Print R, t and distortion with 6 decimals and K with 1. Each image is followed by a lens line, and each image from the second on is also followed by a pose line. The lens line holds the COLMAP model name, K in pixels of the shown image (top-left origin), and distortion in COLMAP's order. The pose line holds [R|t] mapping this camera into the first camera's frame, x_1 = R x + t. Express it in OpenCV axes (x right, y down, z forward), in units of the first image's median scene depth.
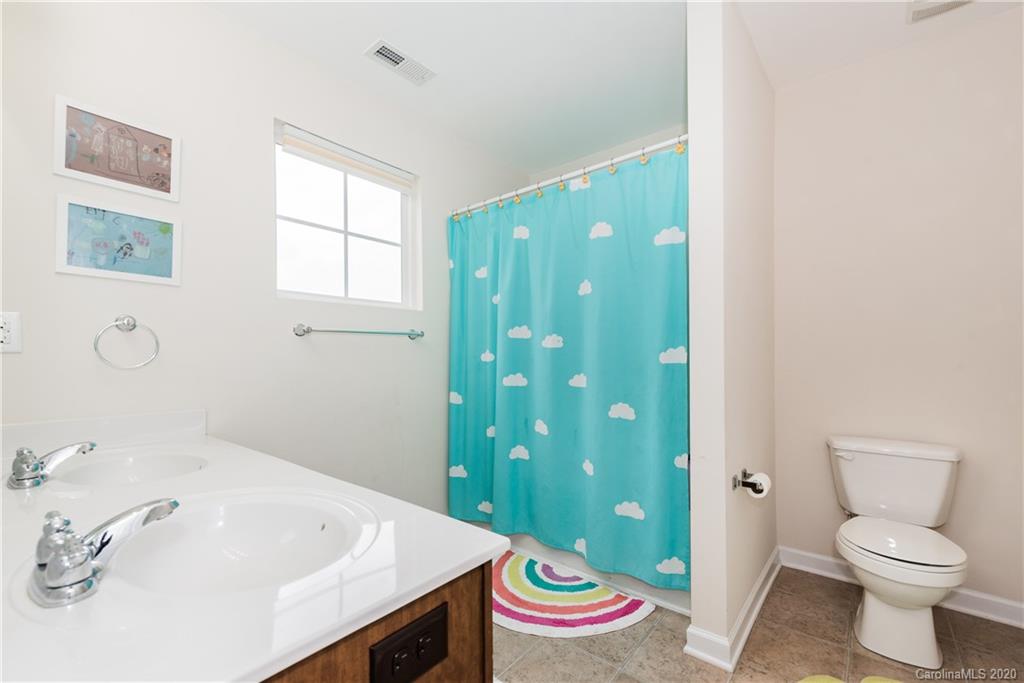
lens RADIAL K [[425.3, 0, 511.6], [0, 425.3, 355.8], [0, 0, 1]] dist [0.000973, 0.000203]
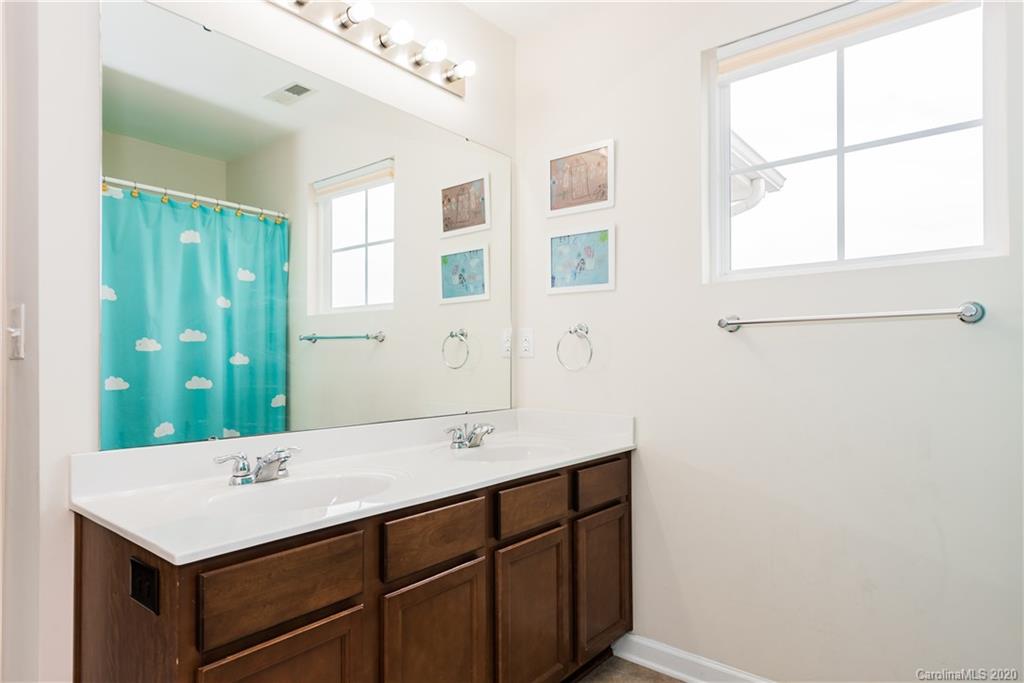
lens RADIAL K [[587.6, 0, 512.4], [0, 587.6, 363.5], [0, 0, 1]] dist [0.041735, -0.000375]
pose [[0.020132, 0.008692, -0.999760, 0.657837], [0.000498, 0.999962, 0.008704, -0.001090], [0.999797, -0.000673, 0.020127, 0.789017]]
